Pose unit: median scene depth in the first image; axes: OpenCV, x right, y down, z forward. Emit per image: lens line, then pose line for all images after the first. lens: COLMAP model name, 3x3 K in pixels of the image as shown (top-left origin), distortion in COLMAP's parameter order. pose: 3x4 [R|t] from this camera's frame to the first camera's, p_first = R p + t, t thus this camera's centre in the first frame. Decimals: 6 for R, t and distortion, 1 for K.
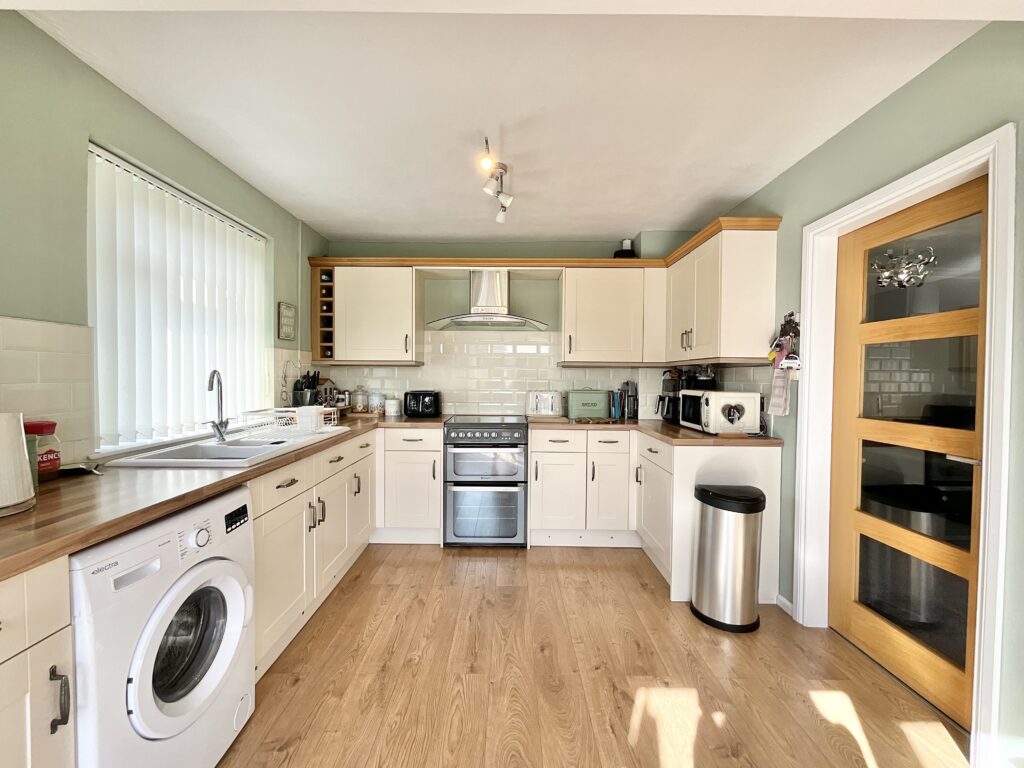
lens RADIAL K [[412.3, 0, 512.0], [0, 412.3, 384.0], [0, 0, 1]] dist [-0.010903, 0.000766]
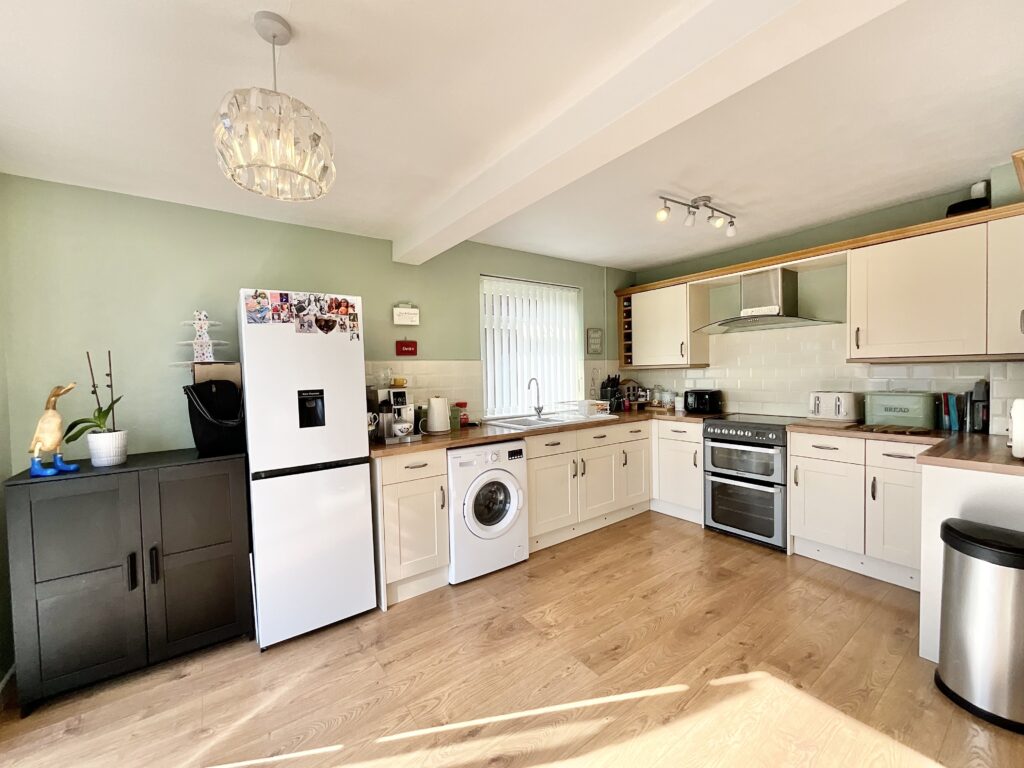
lens RADIAL K [[412.3, 0, 512.0], [0, 412.3, 384.0], [0, 0, 1]] dist [-0.010903, 0.000766]
pose [[0.586998, 0.002692, -0.809584, 0.440171], [0.007939, 0.999927, 0.009081, -0.015711], [0.809550, -0.011758, 0.586934, -0.088744]]
